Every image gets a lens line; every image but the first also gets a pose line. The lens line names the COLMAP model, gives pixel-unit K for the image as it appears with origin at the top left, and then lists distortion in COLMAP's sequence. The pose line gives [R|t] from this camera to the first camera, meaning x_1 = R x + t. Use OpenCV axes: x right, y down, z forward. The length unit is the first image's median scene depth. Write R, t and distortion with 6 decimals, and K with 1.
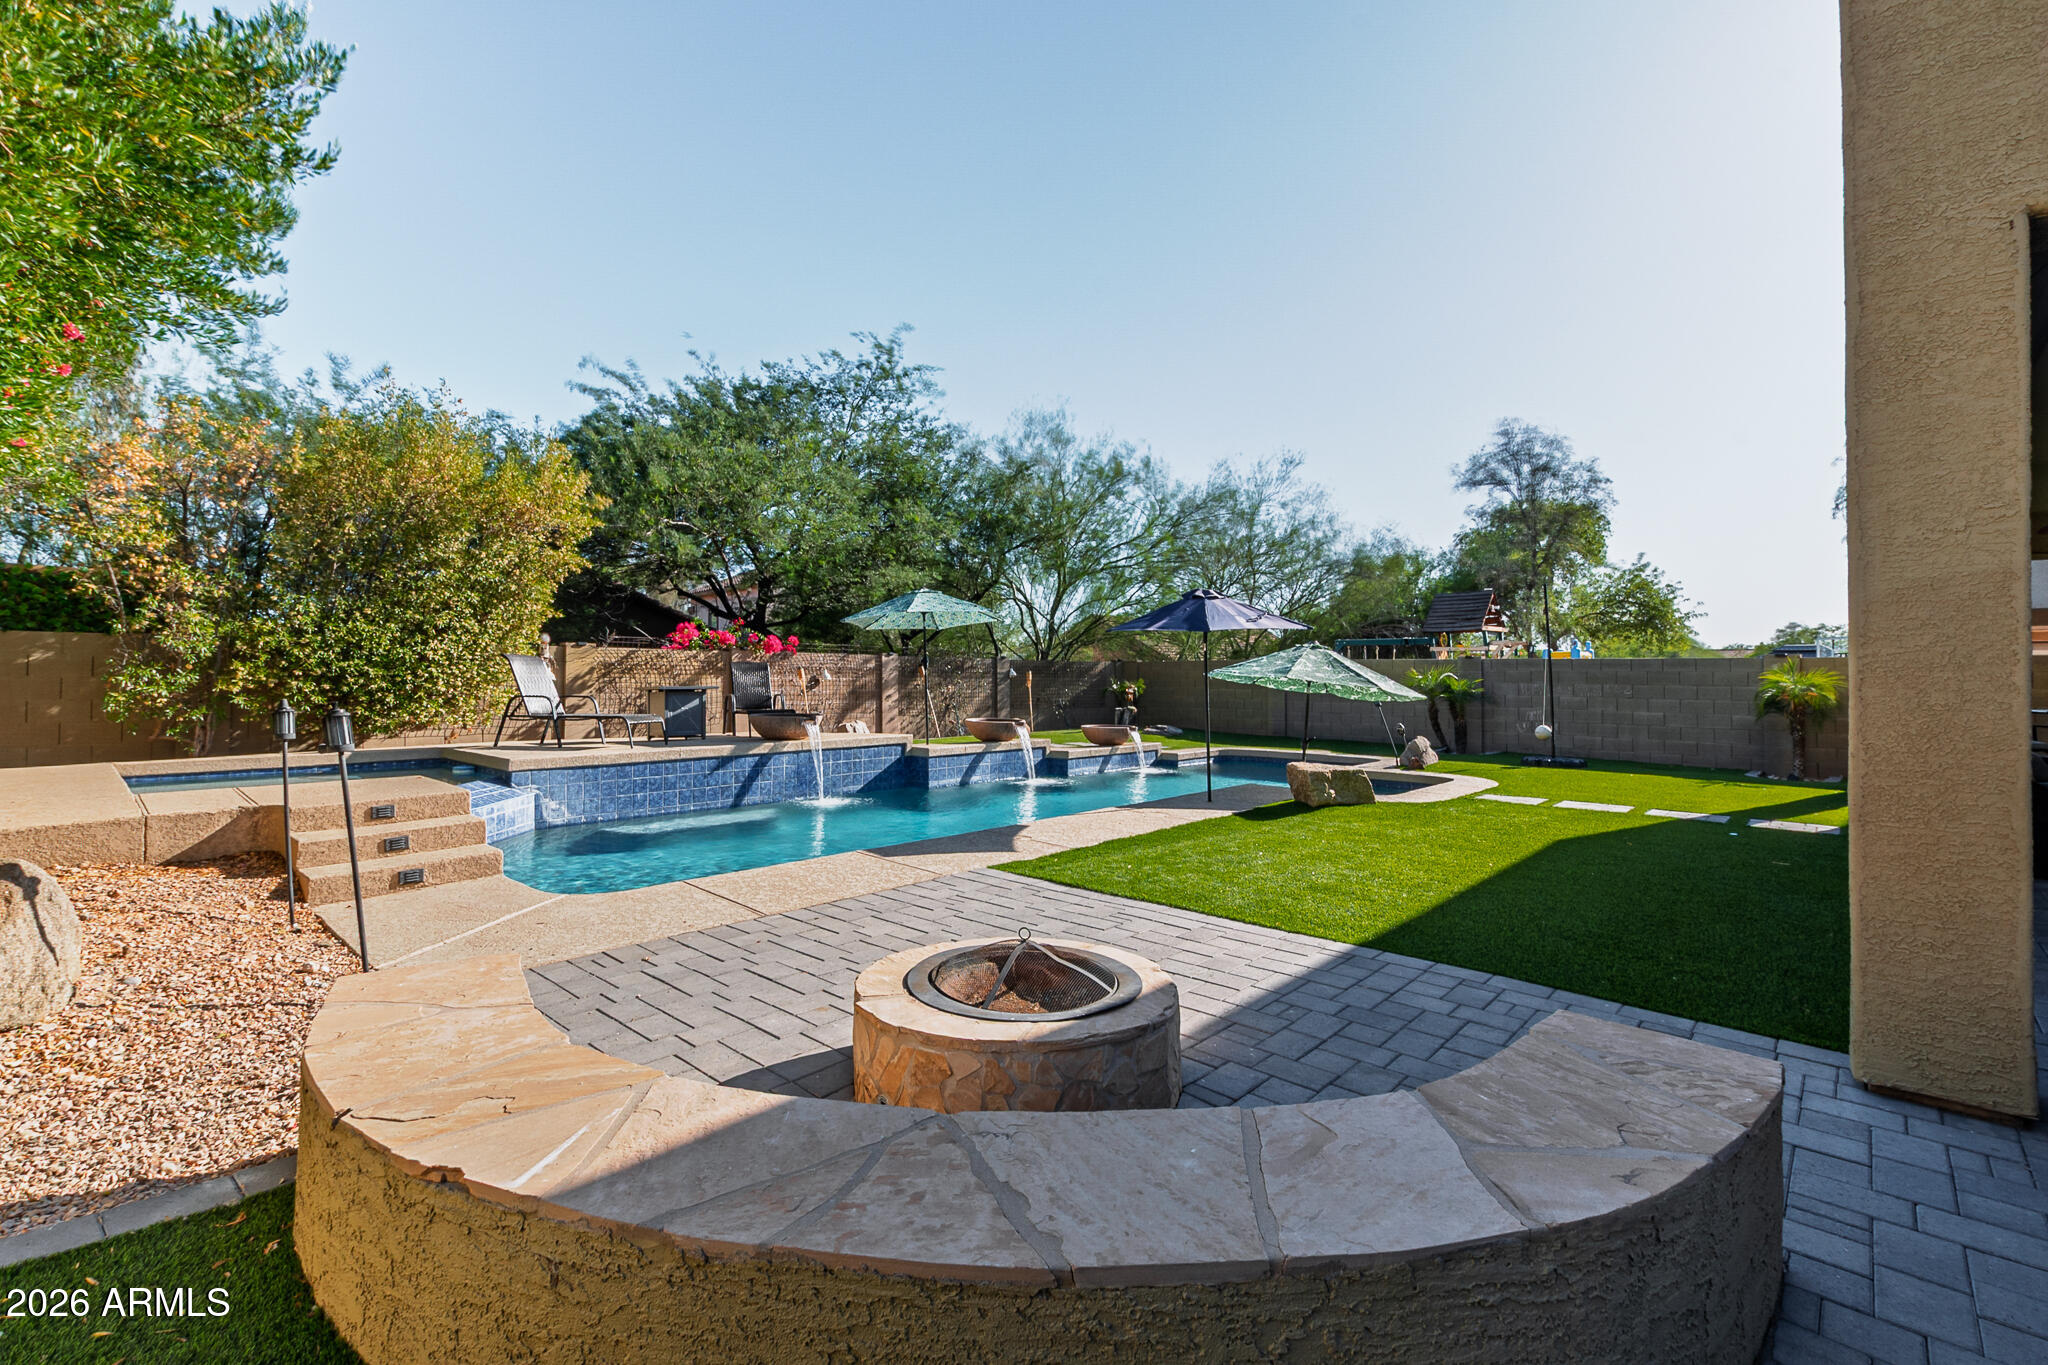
lens RADIAL K [[888.2, 0, 1029.9], [0, 888.2, 672.4], [0, 0, 1]] dist [0.001703, -0.000970]
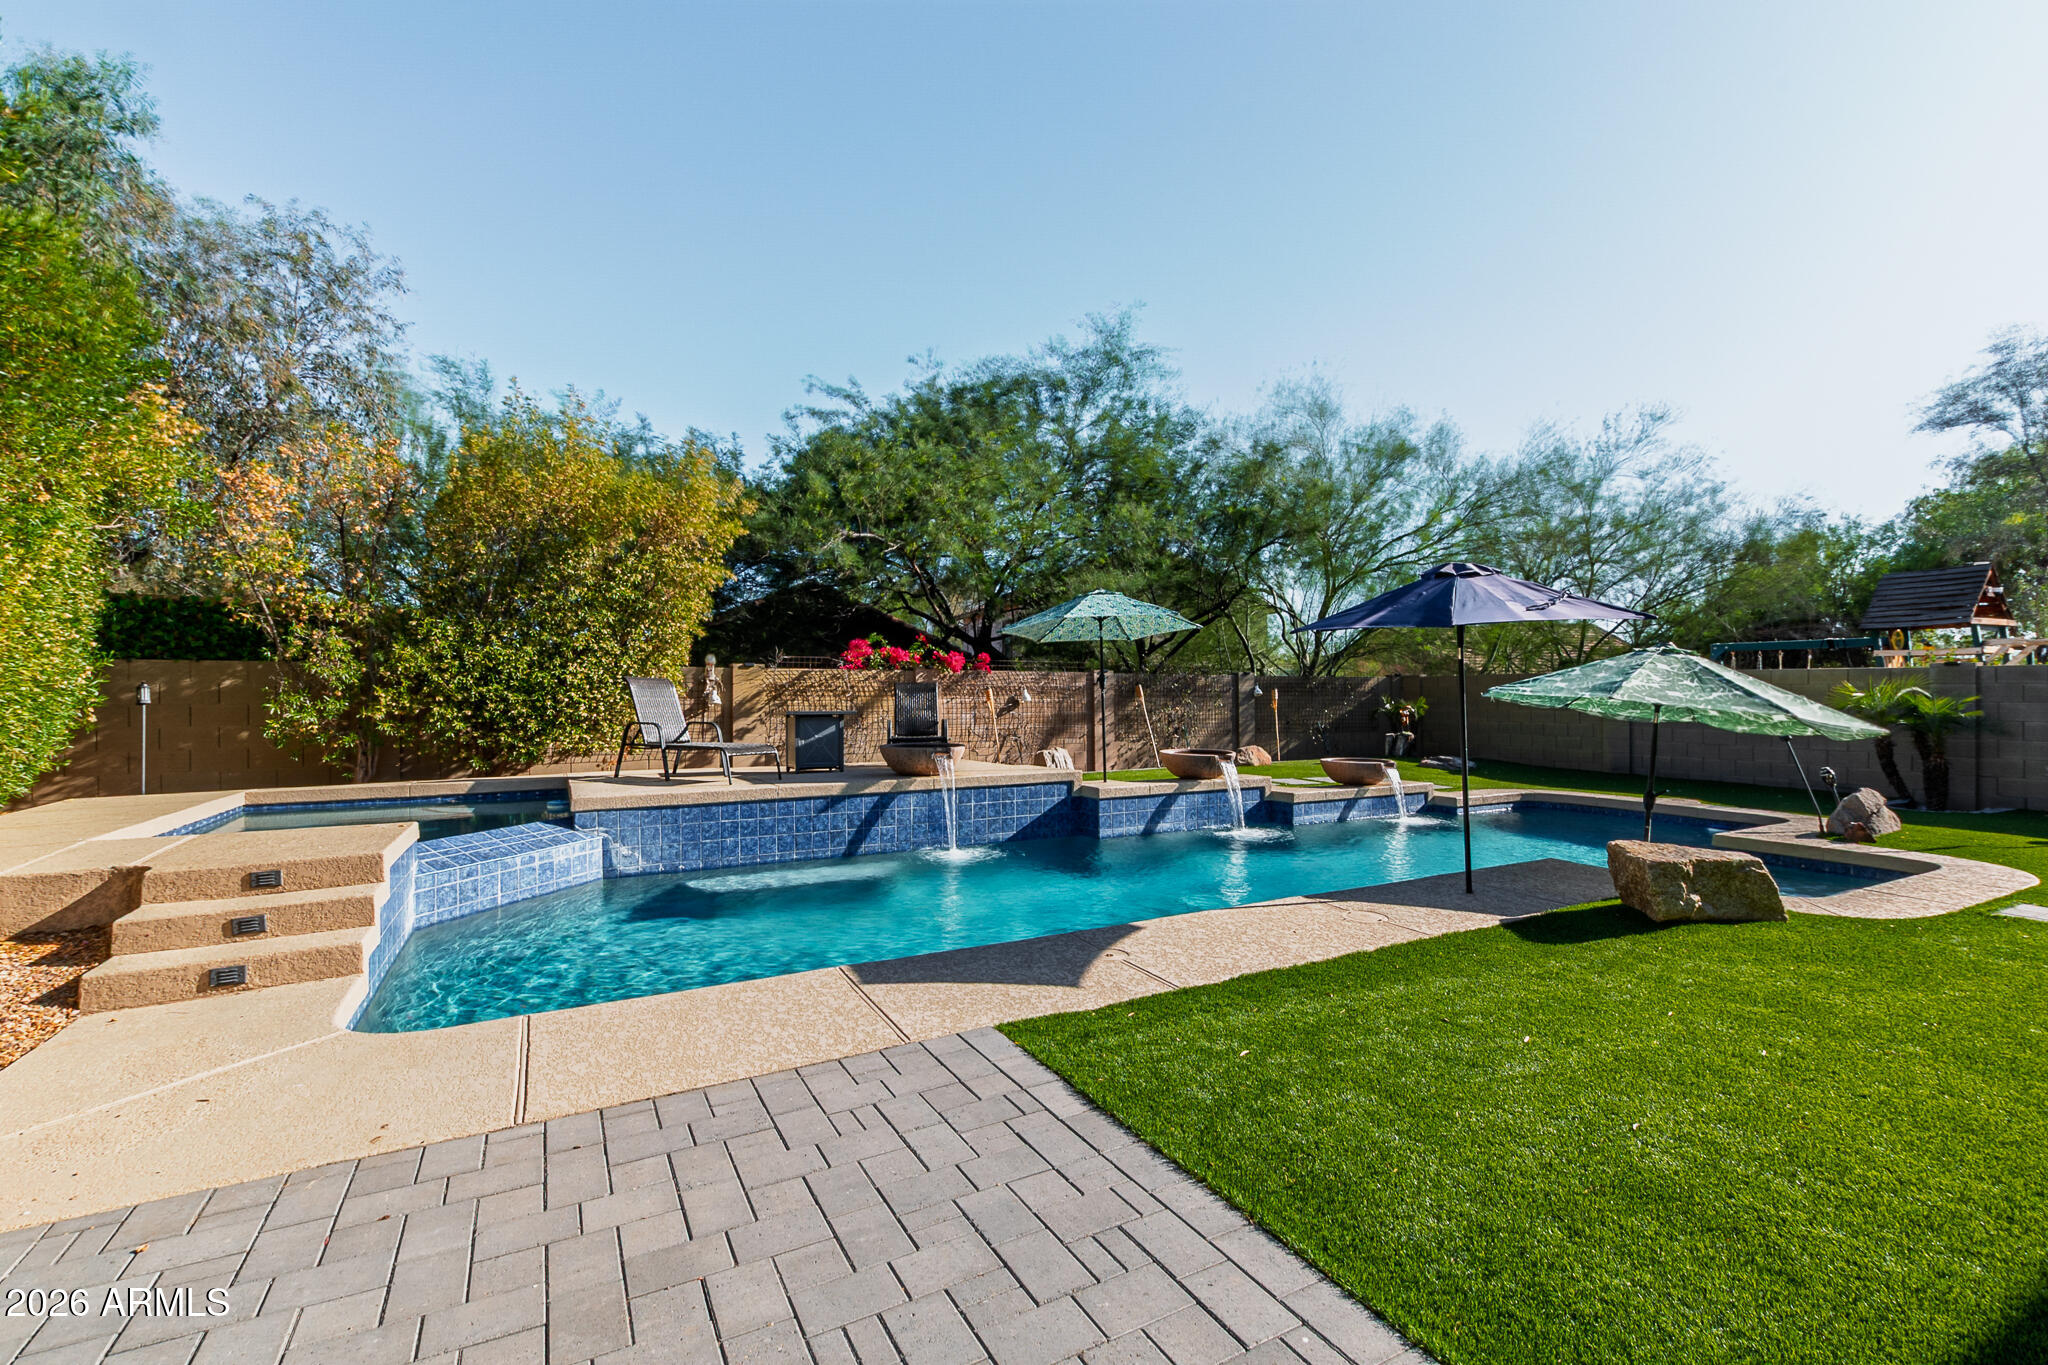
lens RADIAL K [[885.6, 0, 1023.0], [0, 885.6, 703.6], [0, 0, 1]] dist [0.002609, -0.001037]
pose [[0.945634, -0.001686, -0.325227, 0.080266], [0.006986, 0.999861, 0.015129, -0.003417], [0.325156, -0.016578, 0.945515, 0.219975]]
